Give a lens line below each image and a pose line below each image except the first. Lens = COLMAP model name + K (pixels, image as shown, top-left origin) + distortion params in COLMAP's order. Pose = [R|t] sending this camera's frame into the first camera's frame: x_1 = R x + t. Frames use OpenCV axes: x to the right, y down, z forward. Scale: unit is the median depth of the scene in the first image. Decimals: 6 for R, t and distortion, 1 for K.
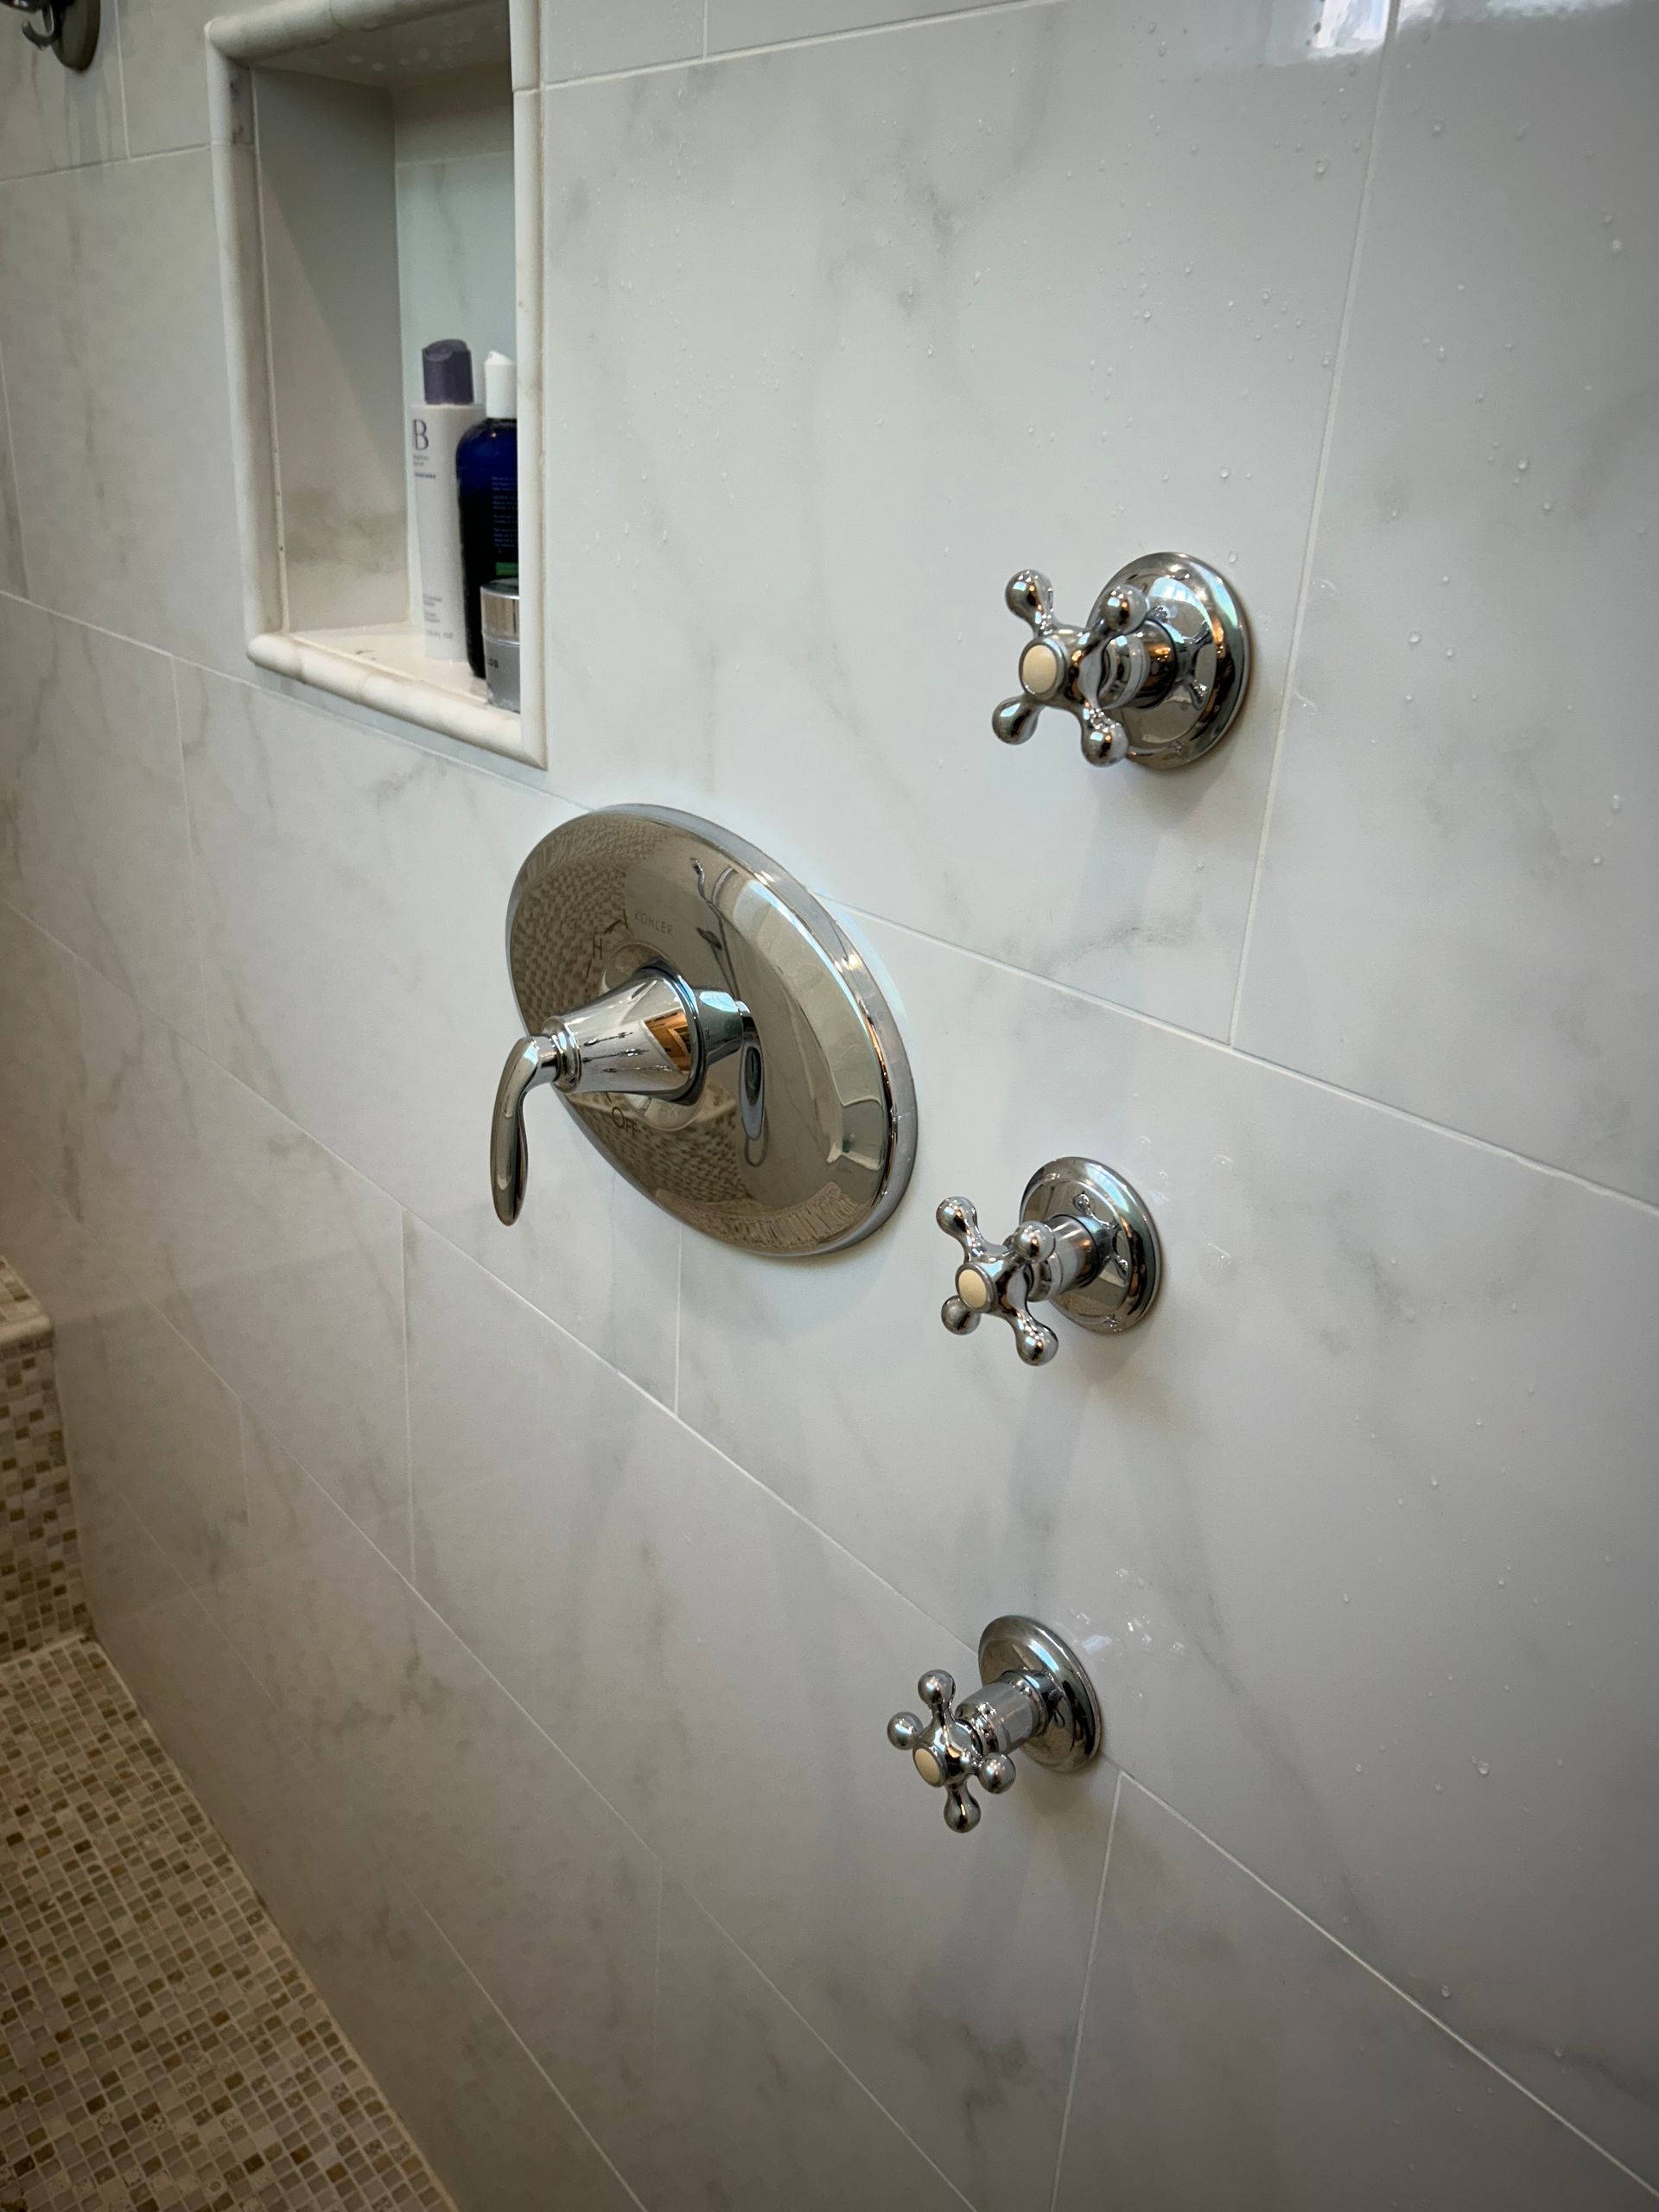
lens RADIAL K [[1558.4, 0, 837.0], [0, 1558.4, 1116.8], [0, 0, 1]] dist [0.043735, -0.049584]
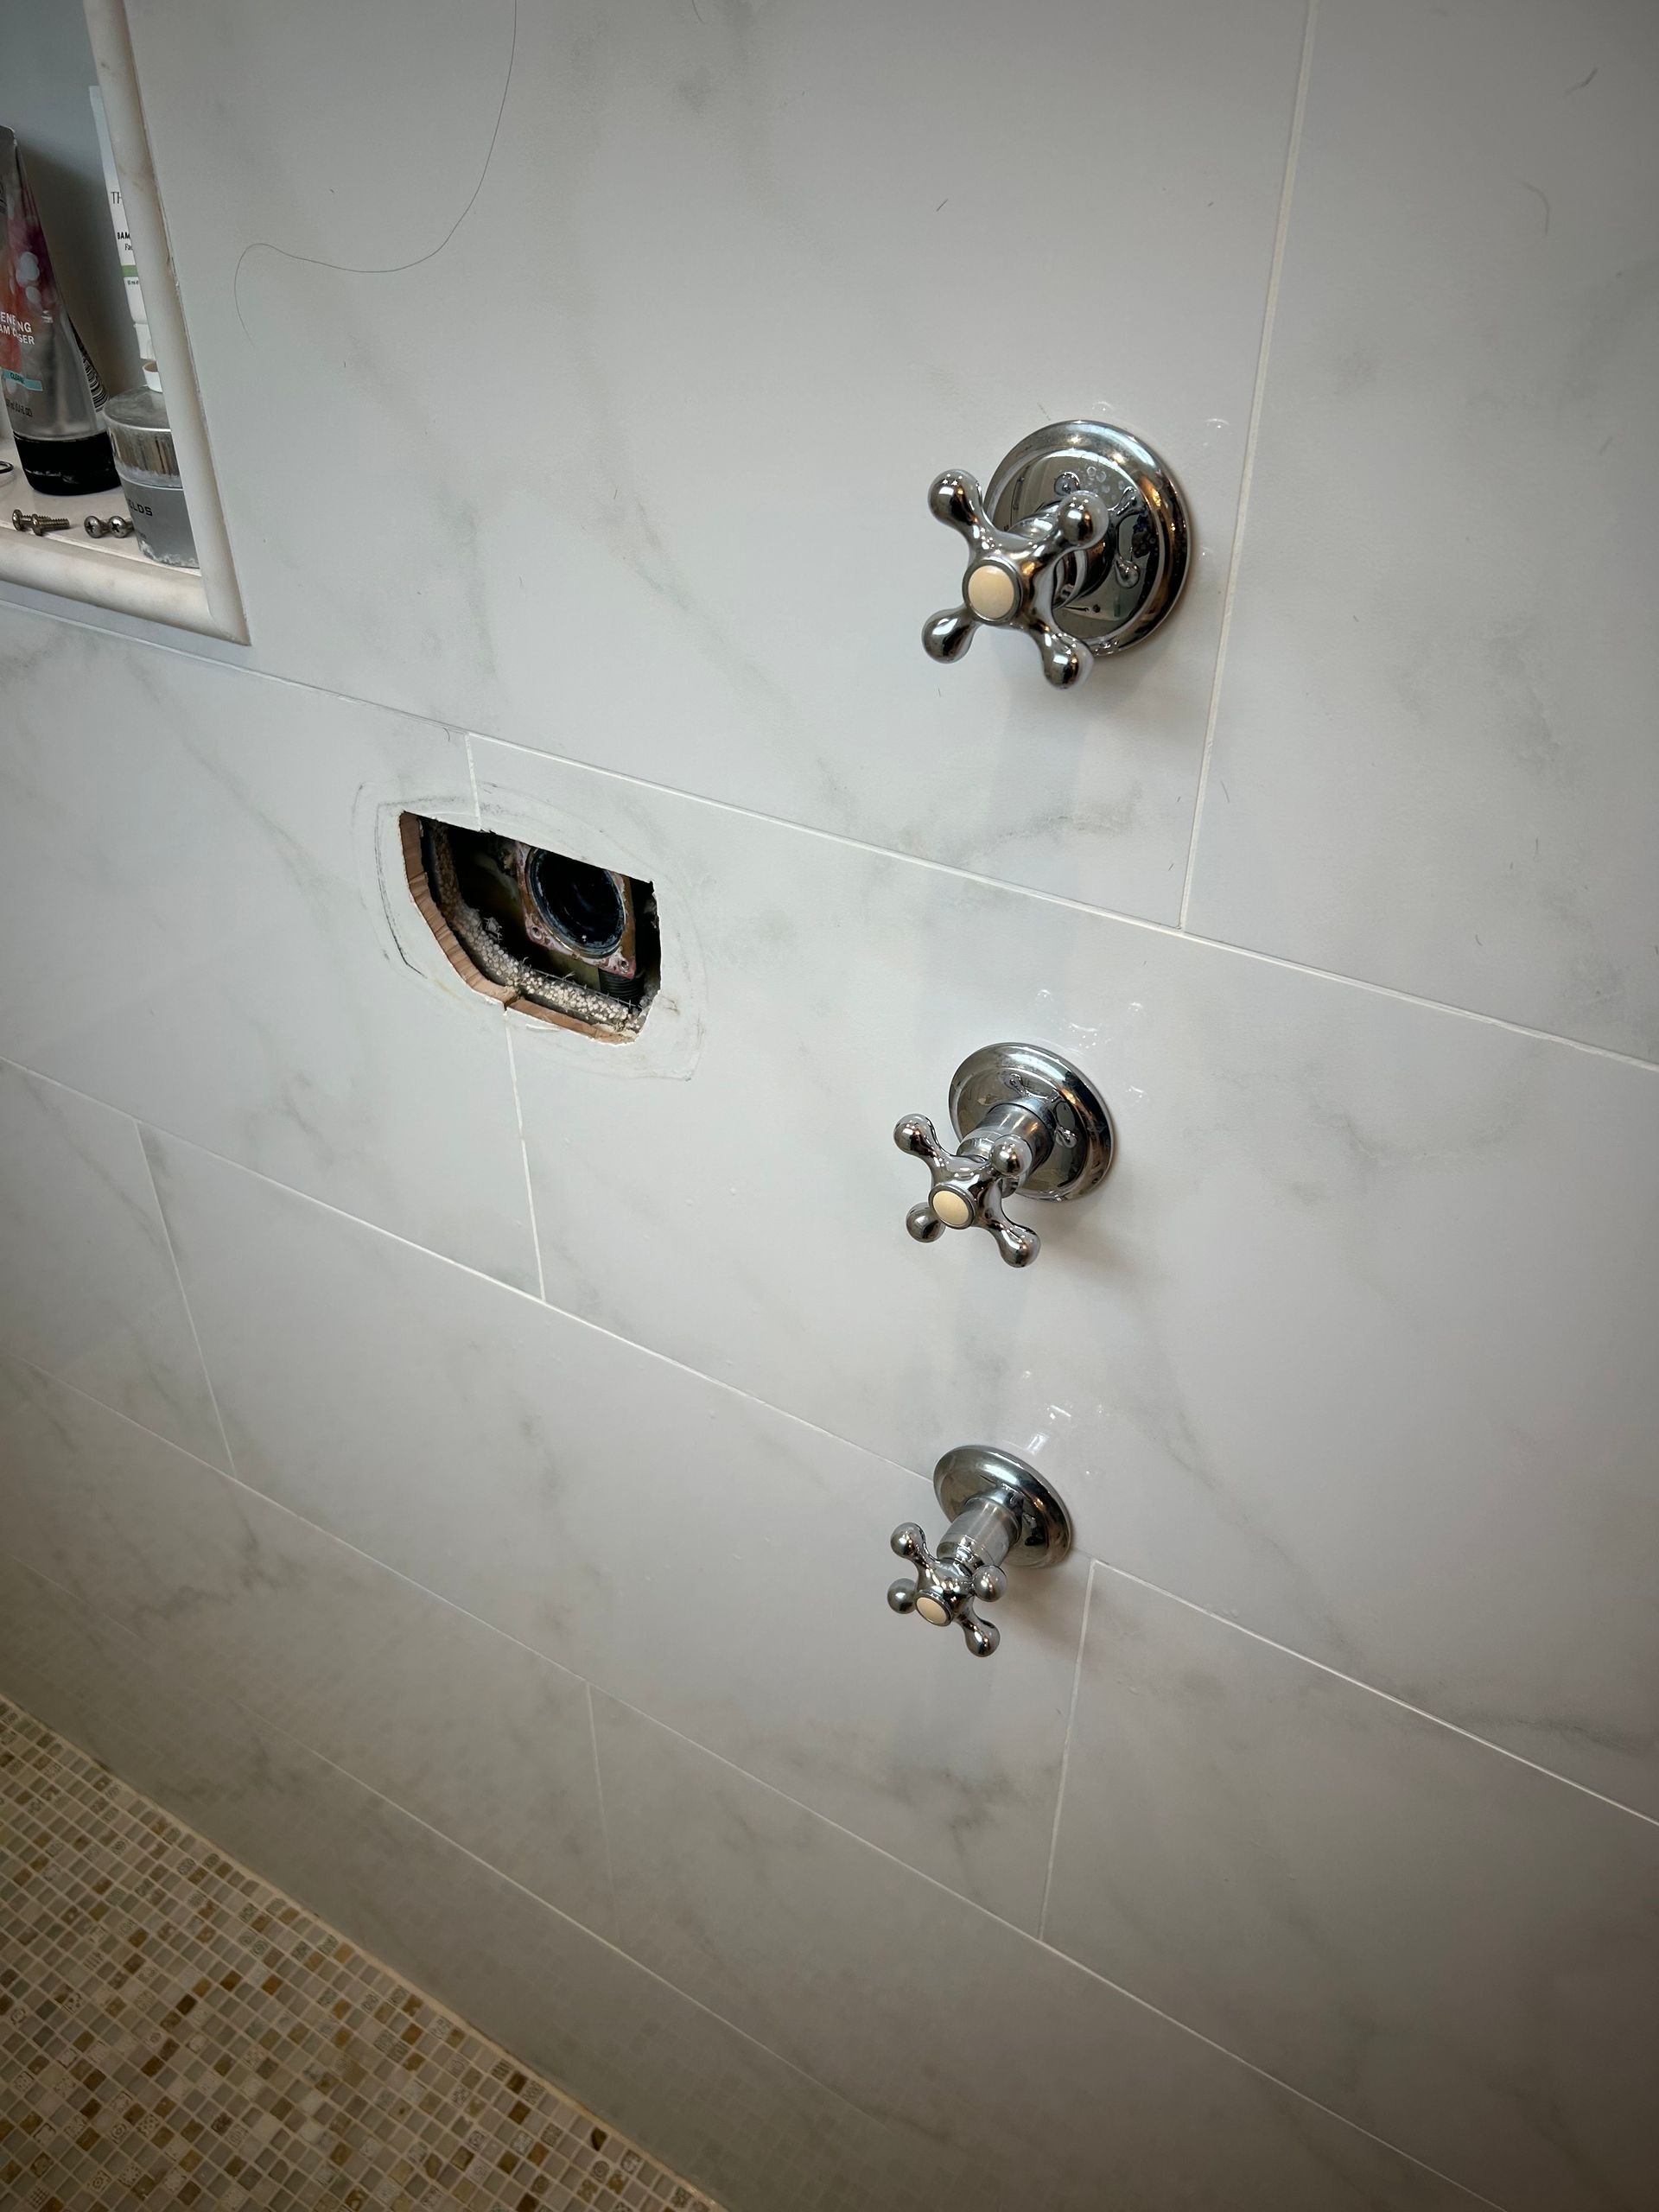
lens RADIAL K [[1558.4, 0, 837.0], [0, 1558.4, 1116.8], [0, 0, 1]] dist [0.043735, -0.049584]
pose [[0.953353, -0.216973, 0.209858, -0.135827], [0.165641, 0.957234, 0.237205, -0.147281], [-0.252351, -0.191379, 0.948522, 0.074024]]
